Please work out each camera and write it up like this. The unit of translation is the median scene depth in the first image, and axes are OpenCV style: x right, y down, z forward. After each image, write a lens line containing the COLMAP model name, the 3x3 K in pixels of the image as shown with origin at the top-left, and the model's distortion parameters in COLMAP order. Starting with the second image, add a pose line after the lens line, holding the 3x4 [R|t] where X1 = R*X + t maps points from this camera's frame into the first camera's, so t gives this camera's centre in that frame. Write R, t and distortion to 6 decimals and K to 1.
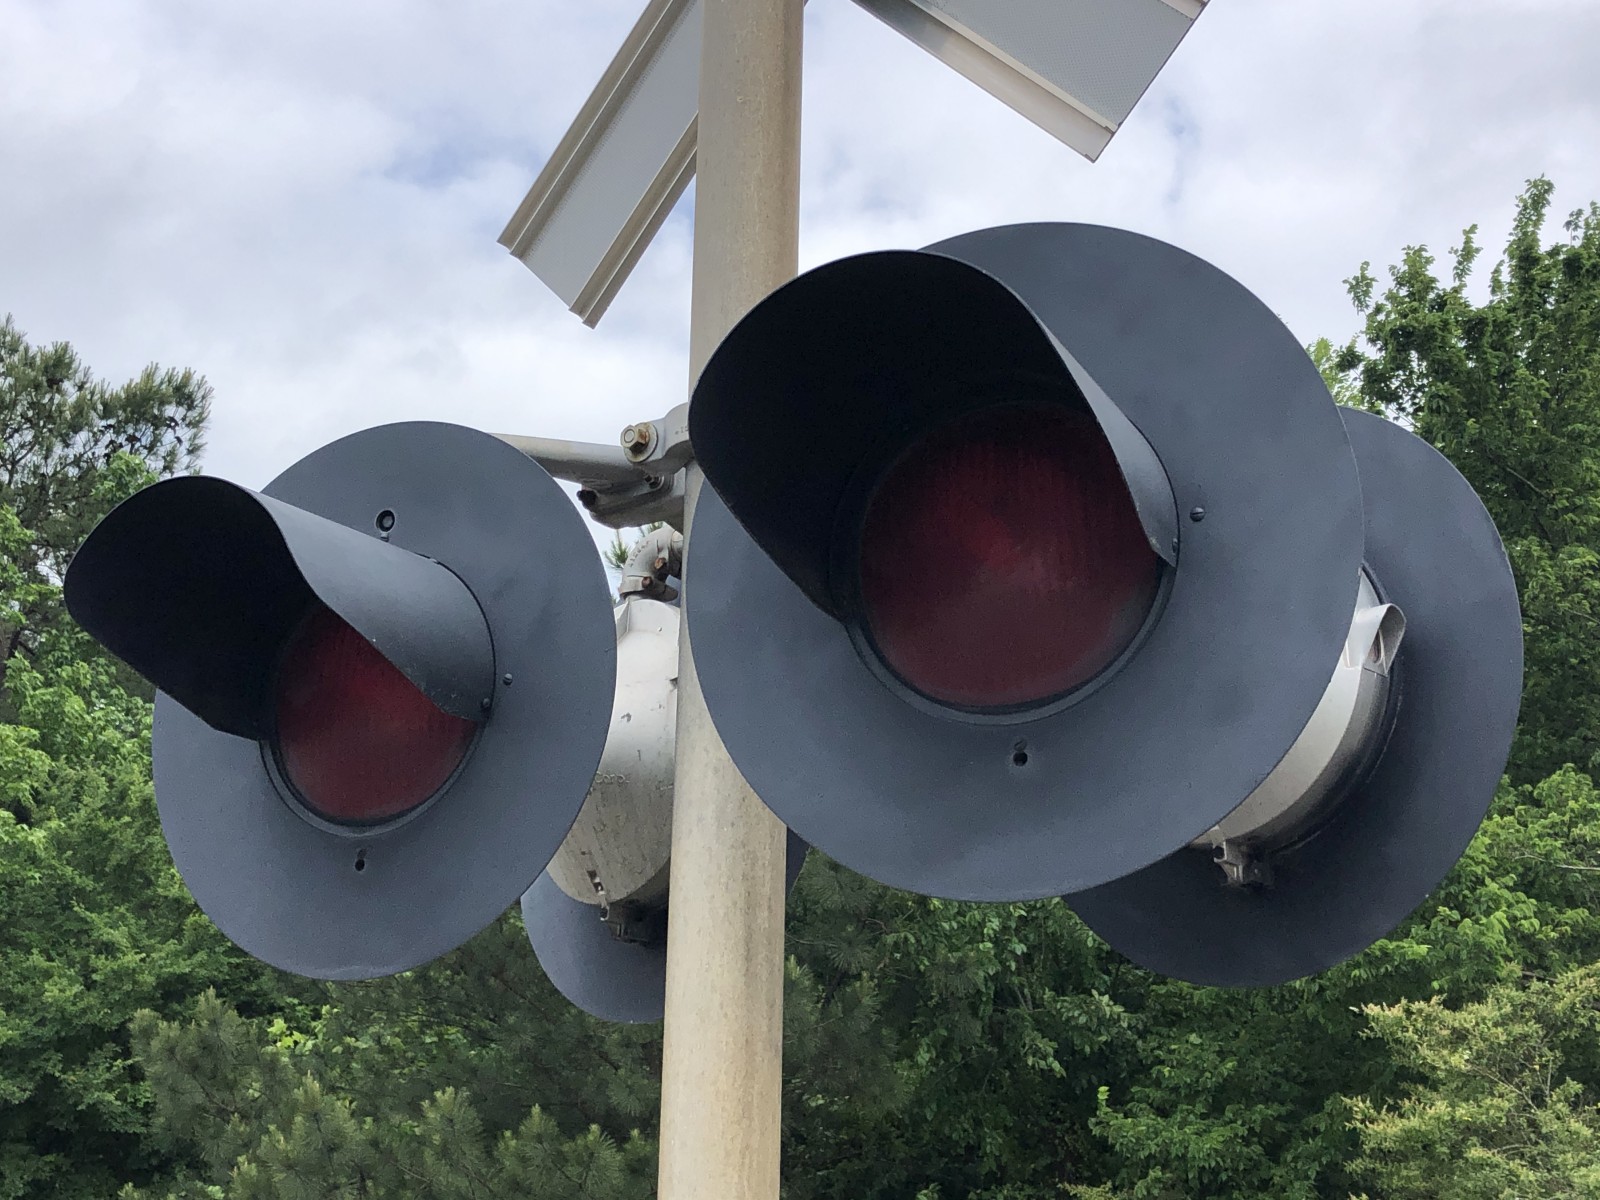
lens RADIAL K [[2098.1, 0, 795.4], [0, 2098.1, 597.8], [0, 0, 1]] dist [0.006216, 0.000000]
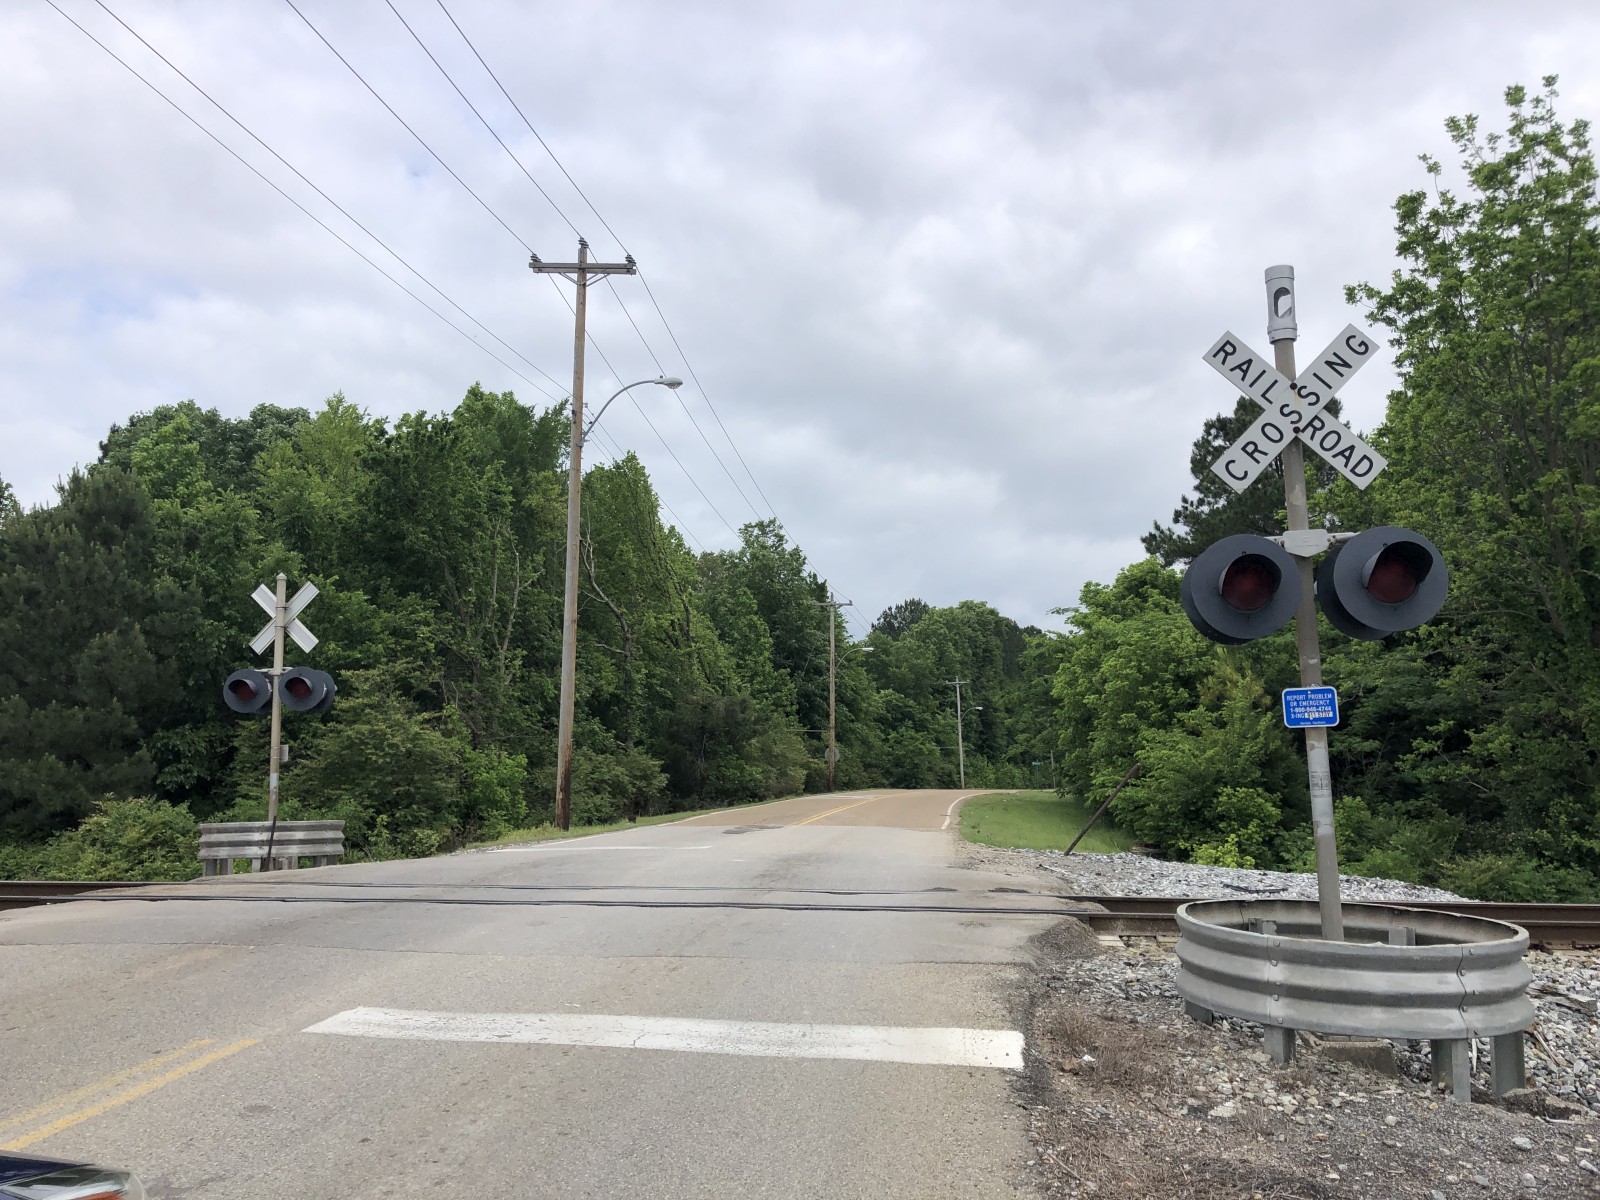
lens RADIAL K [[1295.1, 0, 780.3], [0, 1295.1, 559.7], [0, 0, 1]] dist [0.046852, -0.051608]
pose [[0.824235, 0.055653, 0.563507, -0.313200], [-0.134083, 0.986039, 0.098738, -0.262764], [-0.550145, -0.156940, 0.820189, -1.009983]]
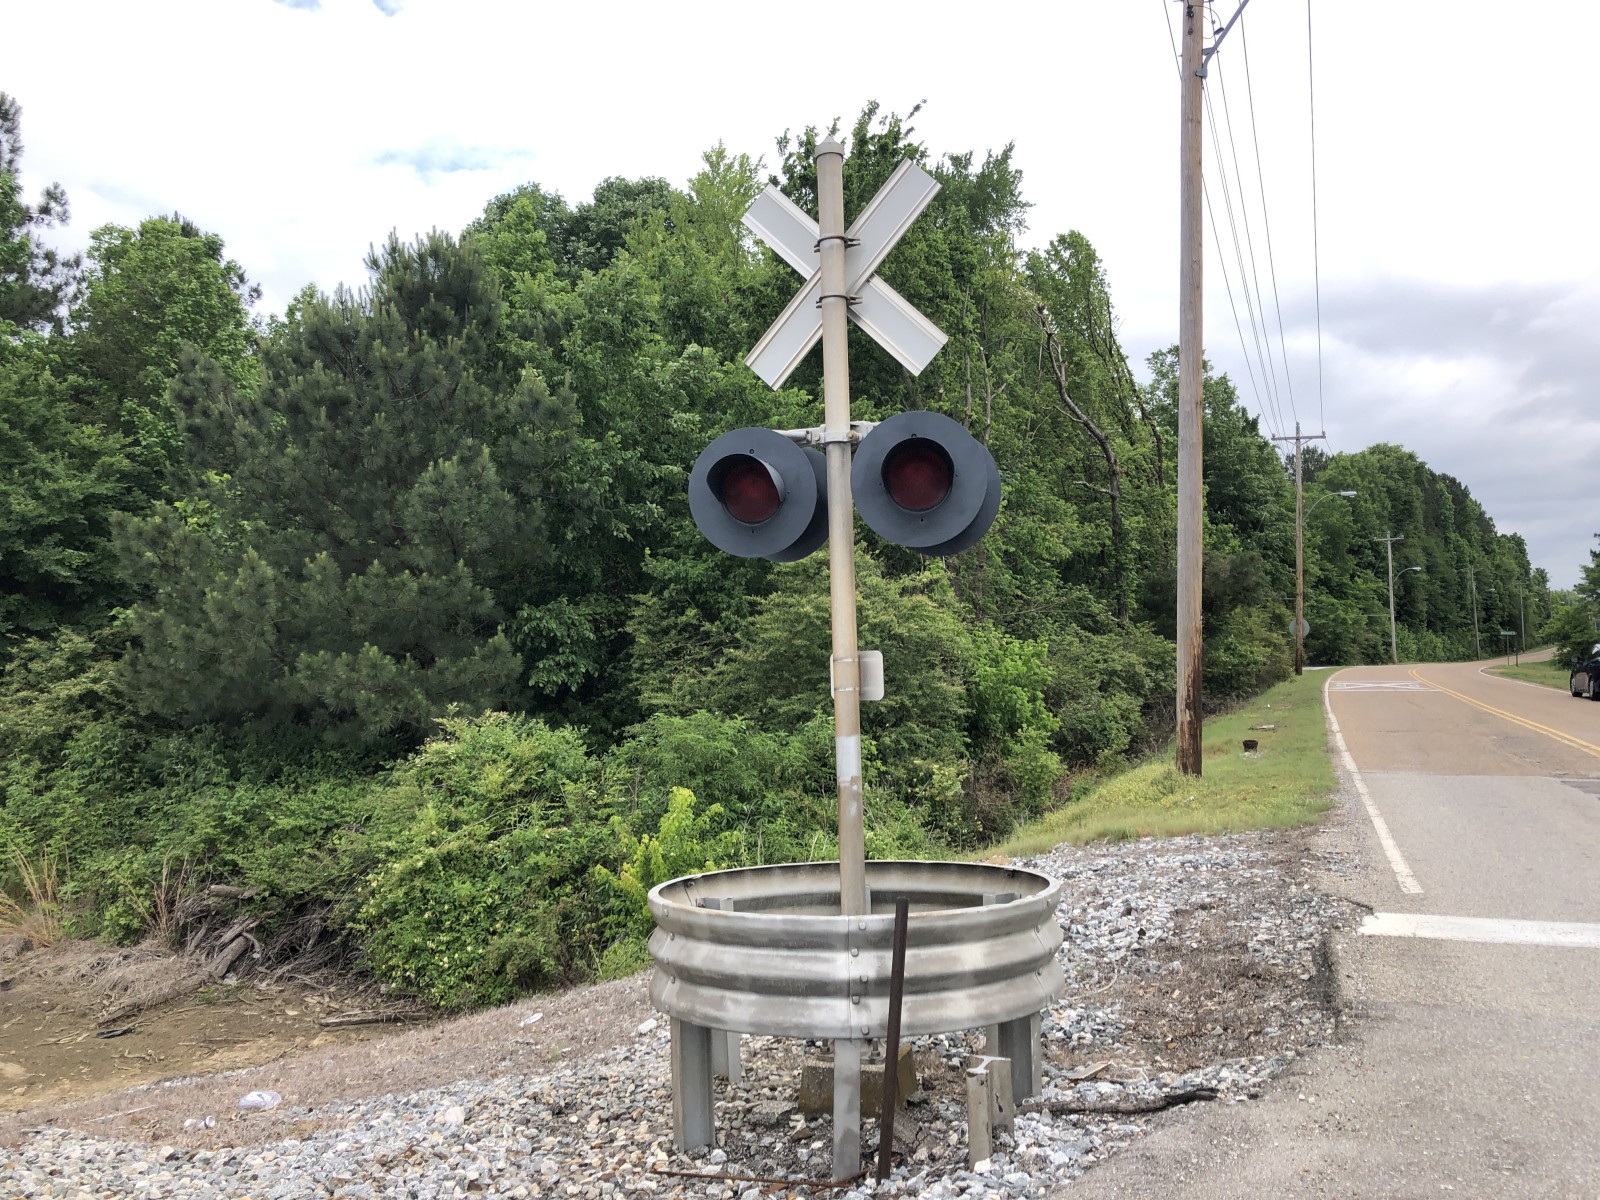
lens RADIAL K [[1295.1, 0, 779.7], [0, 1295.1, 523.4], [0, 0, 1]] dist [0.046852, -0.051608]
pose [[0.937357, -0.008739, 0.348261, -0.176373], [-0.062929, 0.978993, 0.193941, -0.043183], [-0.342640, -0.203708, 0.917115, -0.202206]]
